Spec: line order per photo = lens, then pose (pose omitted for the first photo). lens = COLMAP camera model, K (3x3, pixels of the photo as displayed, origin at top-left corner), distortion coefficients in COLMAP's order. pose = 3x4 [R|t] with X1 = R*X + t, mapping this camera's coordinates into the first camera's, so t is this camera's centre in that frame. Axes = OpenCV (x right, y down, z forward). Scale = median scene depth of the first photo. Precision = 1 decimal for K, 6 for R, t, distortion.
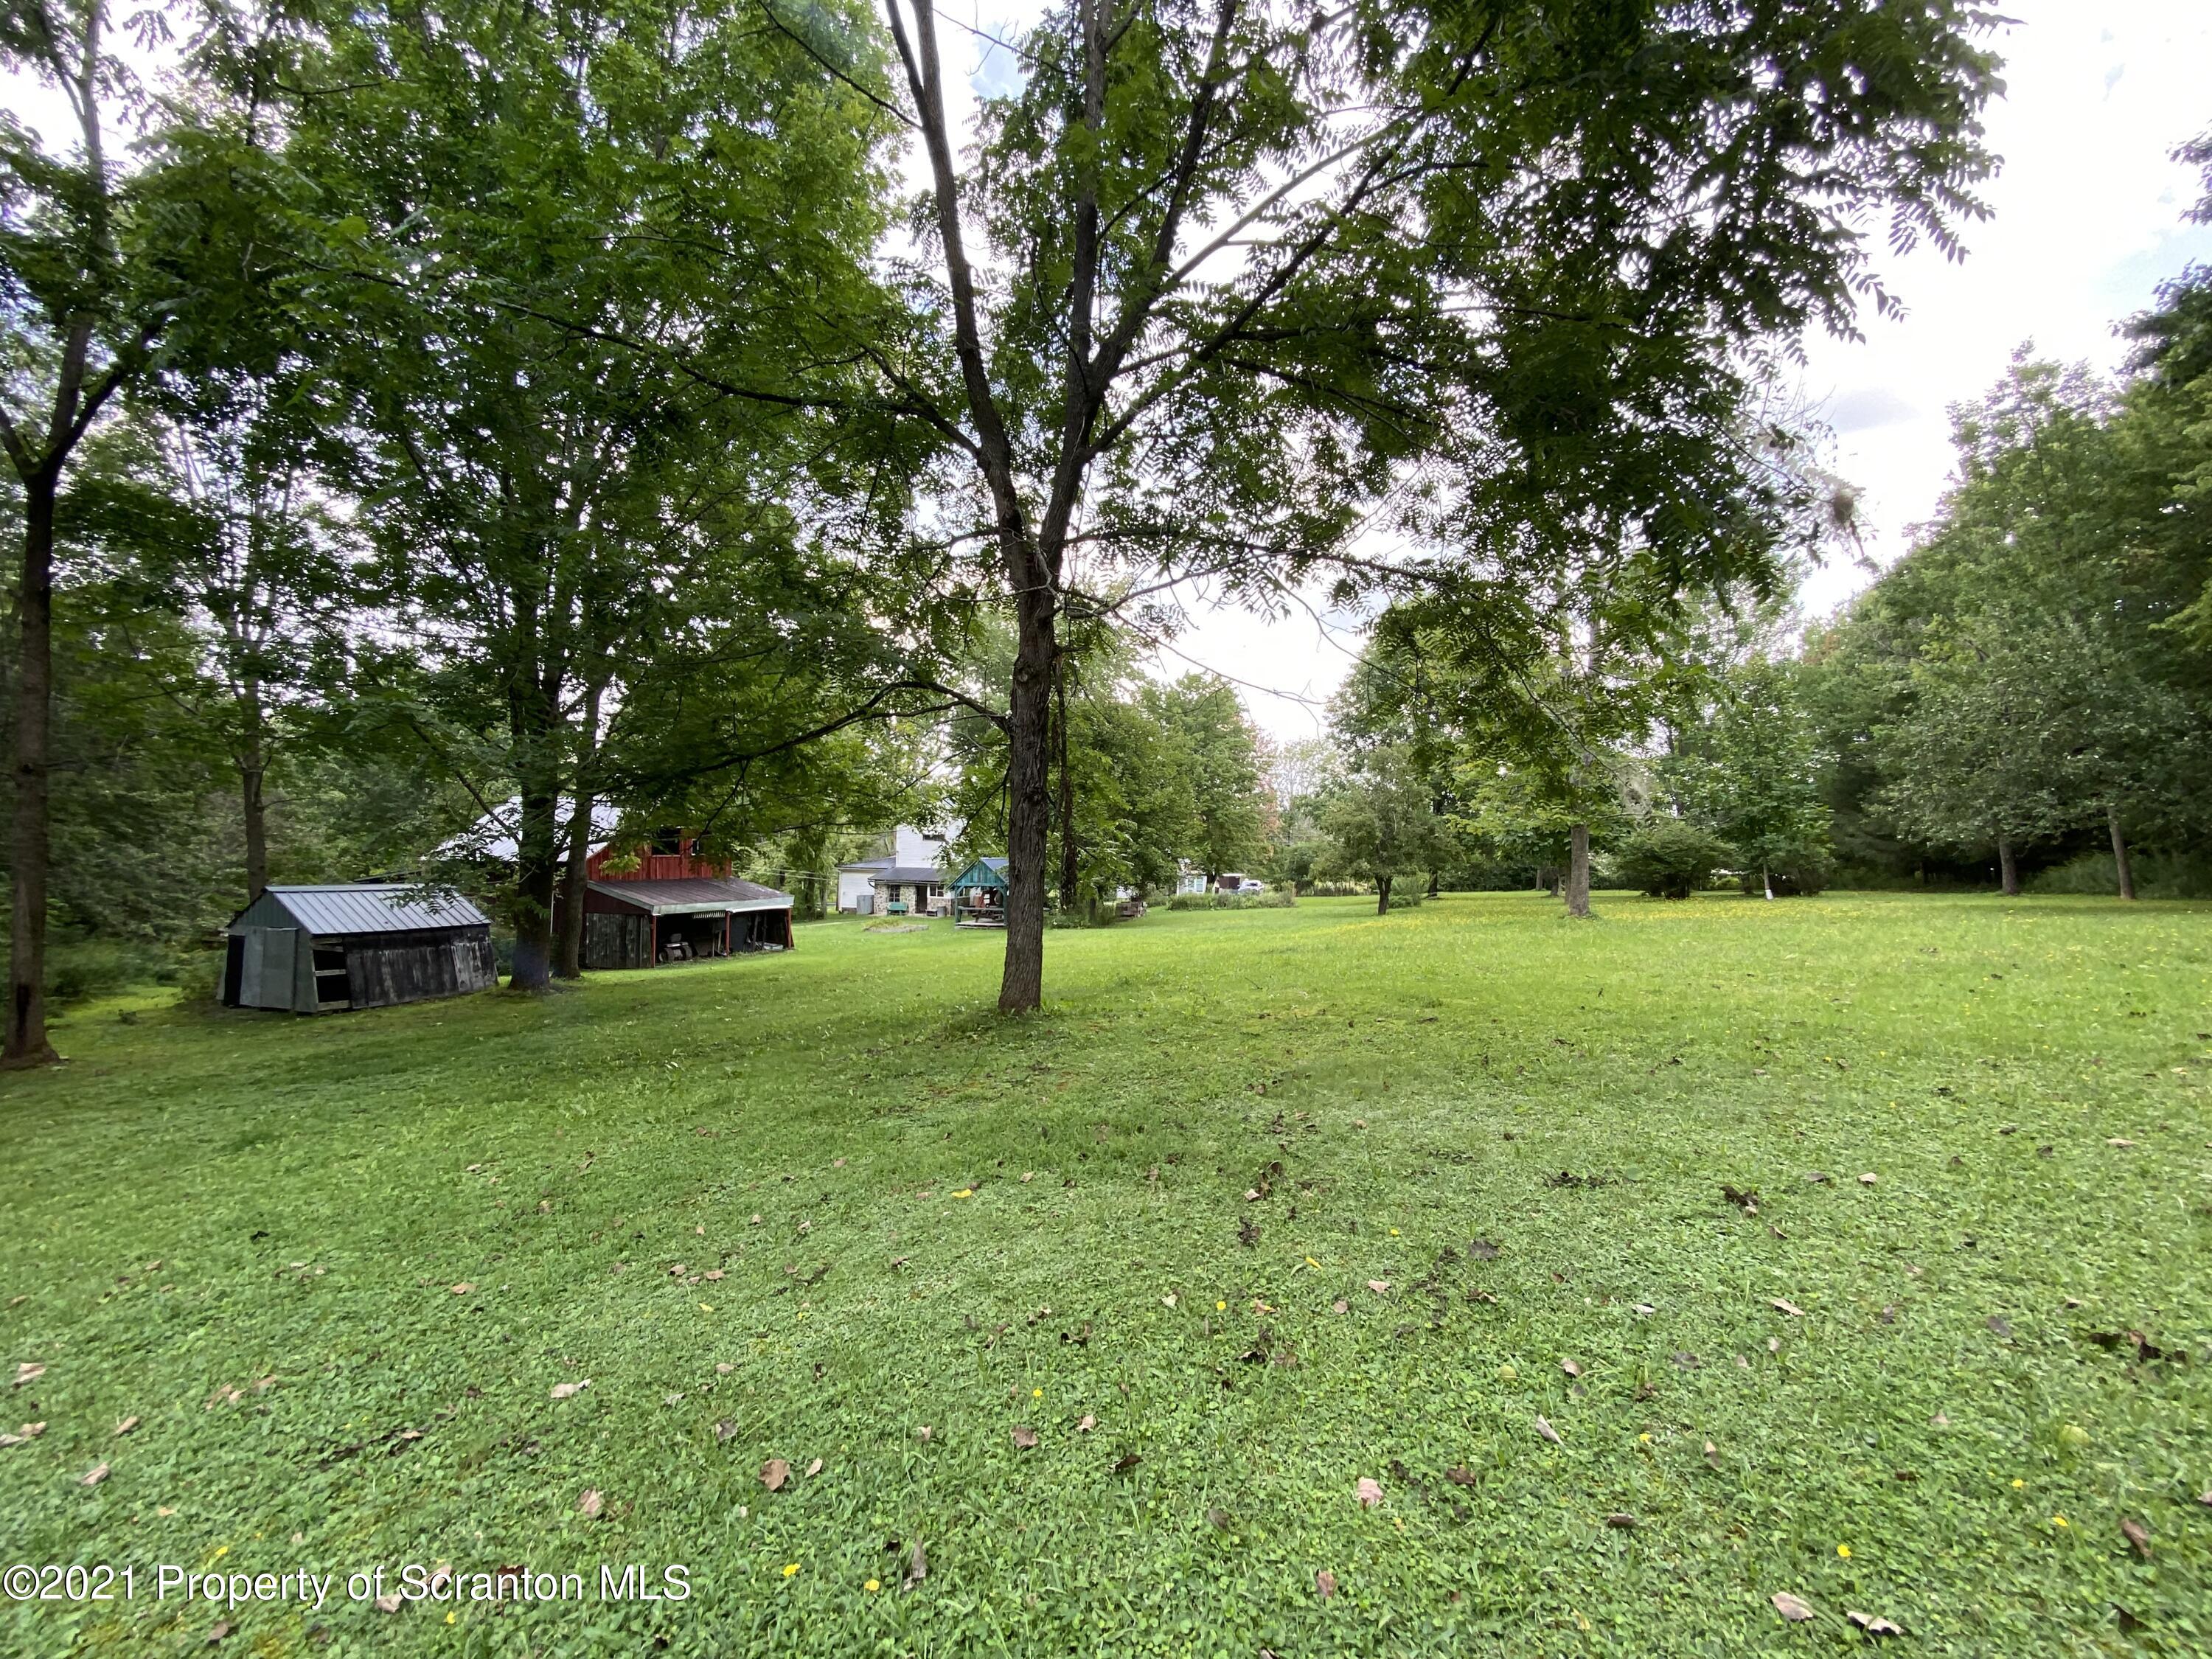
lens RADIAL K [[909.9, 0, 1112.5], [0, 909.9, 823.7], [0, 0, 1]] dist [-0.002594, -0.003511]
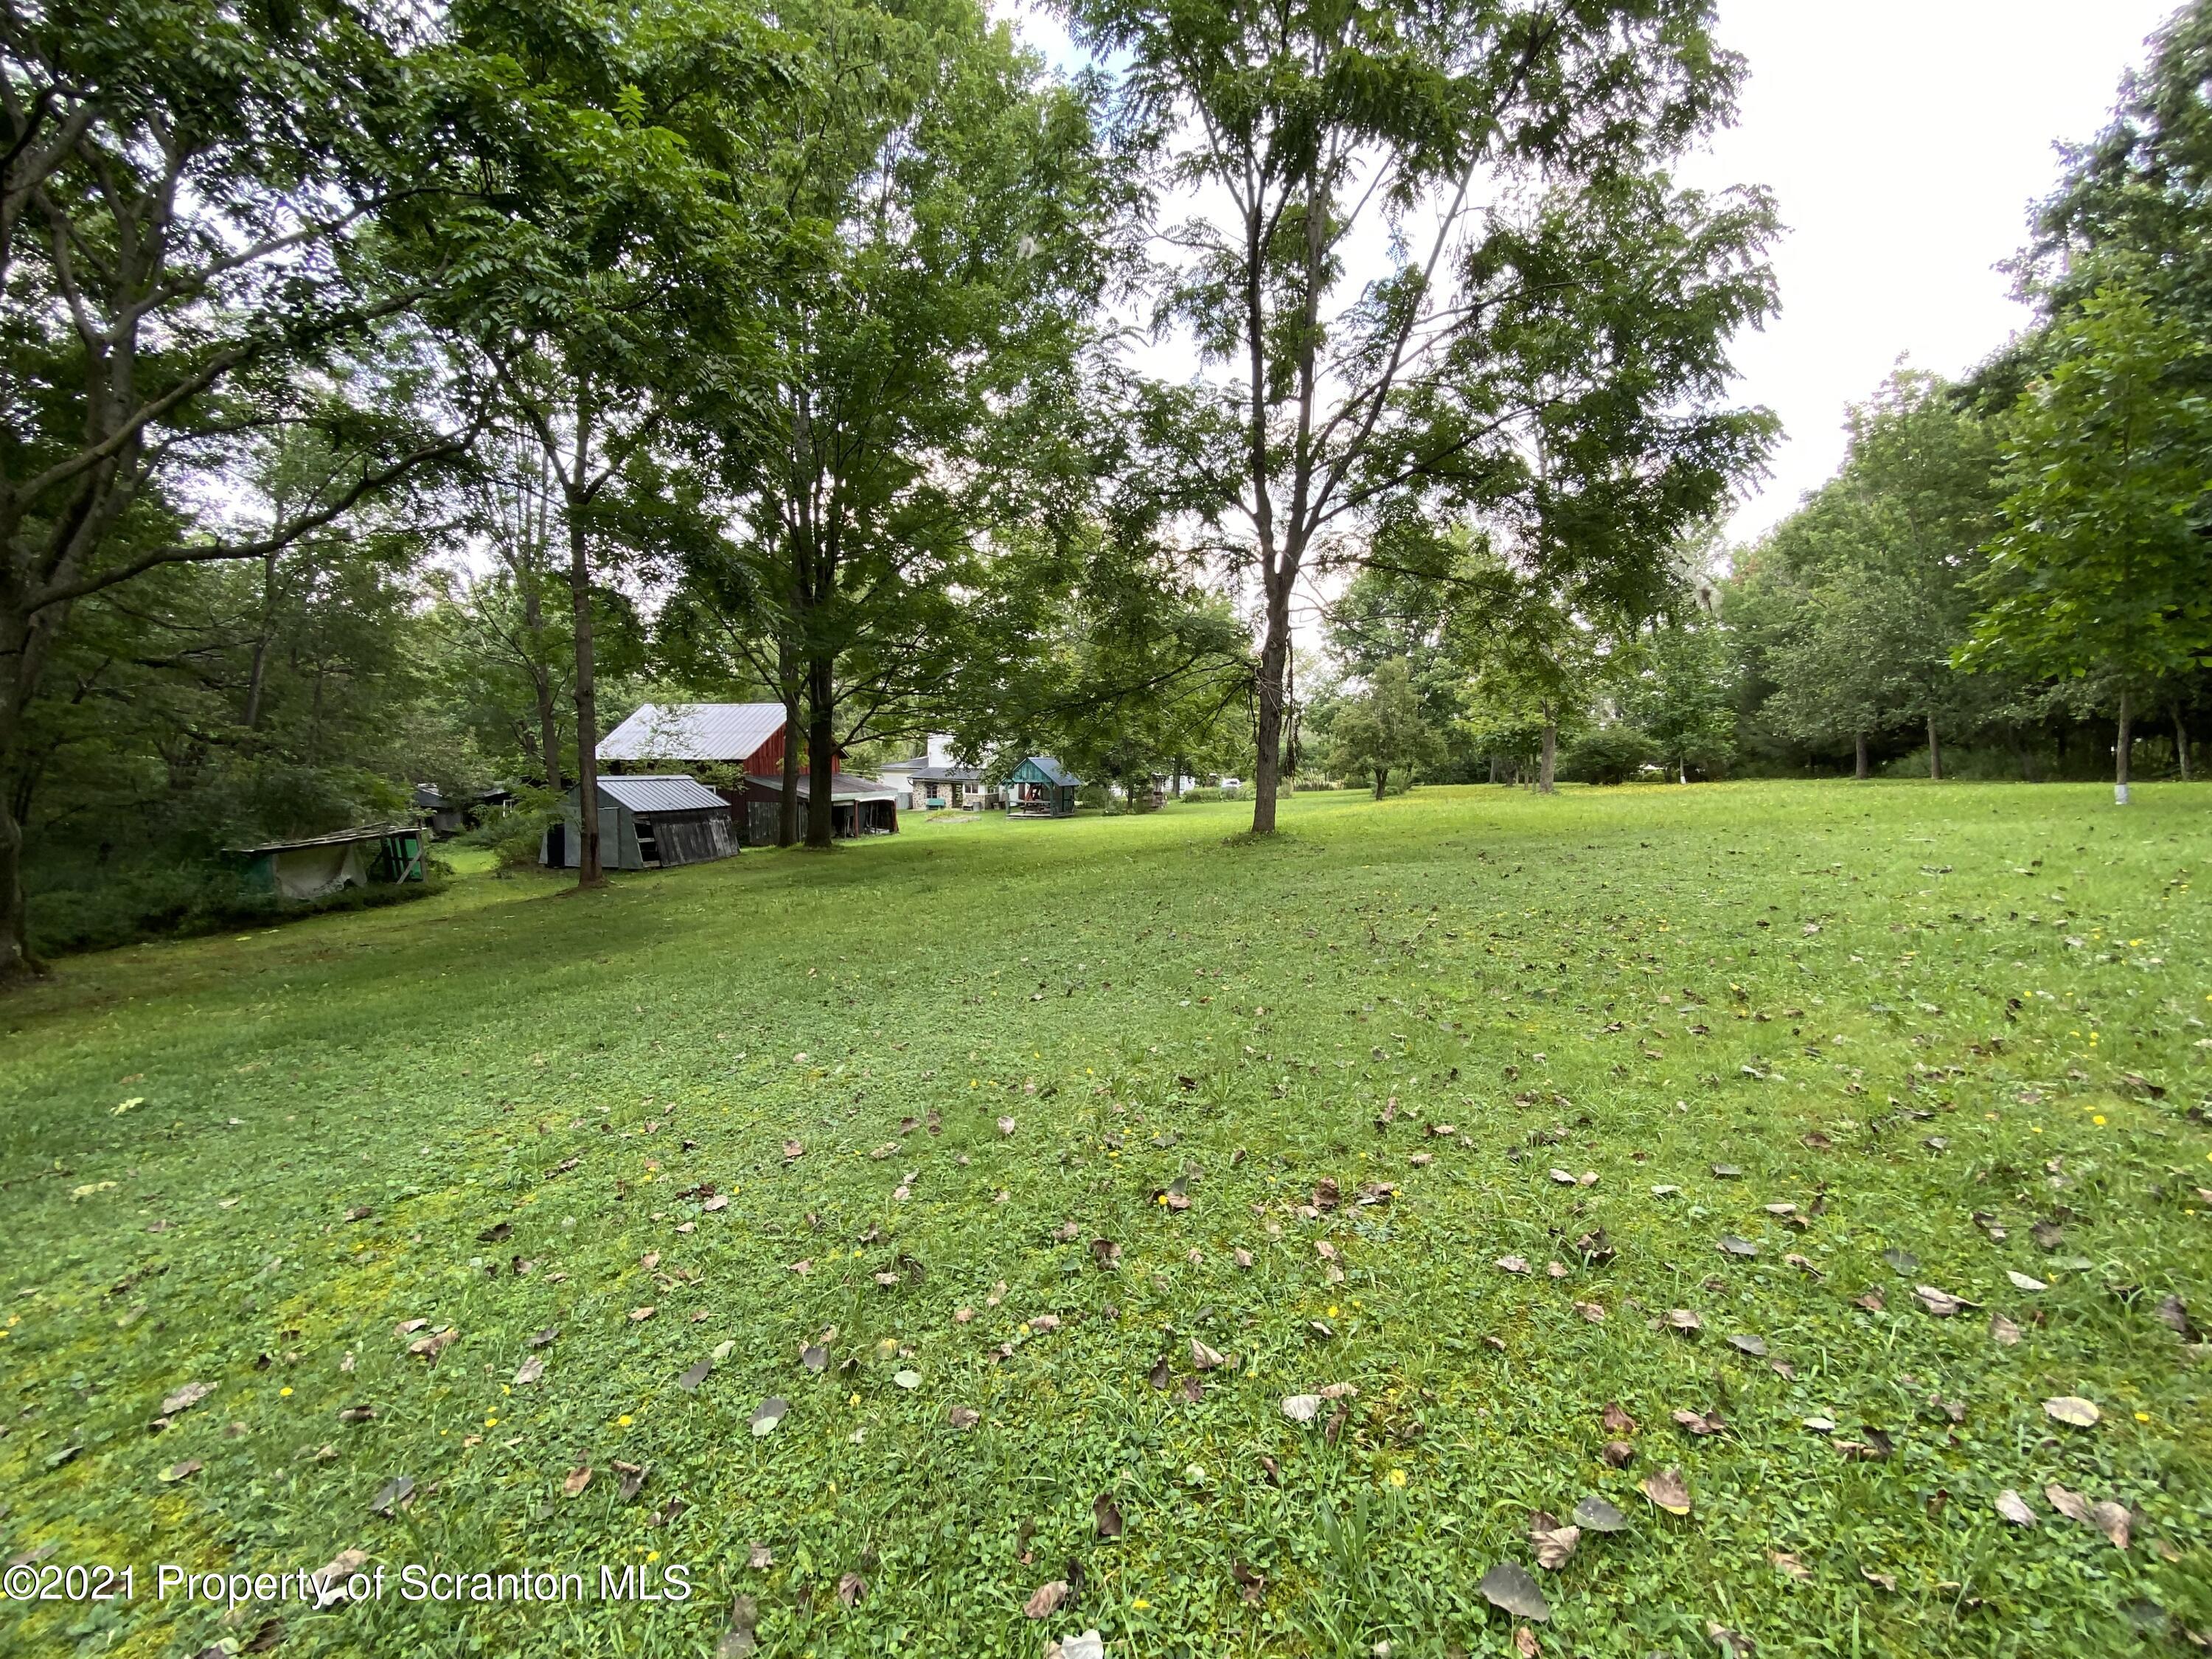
lens RADIAL K [[909.9, 0, 1094.8], [0, 909.9, 833.3], [0, 0, 1]] dist [-0.002594, -0.003511]
pose [[0.998979, -0.009544, 0.044158, -0.161221], [0.004345, 0.993197, 0.116361, -0.001093], [-0.044968, -0.116051, 0.992225, -0.240189]]
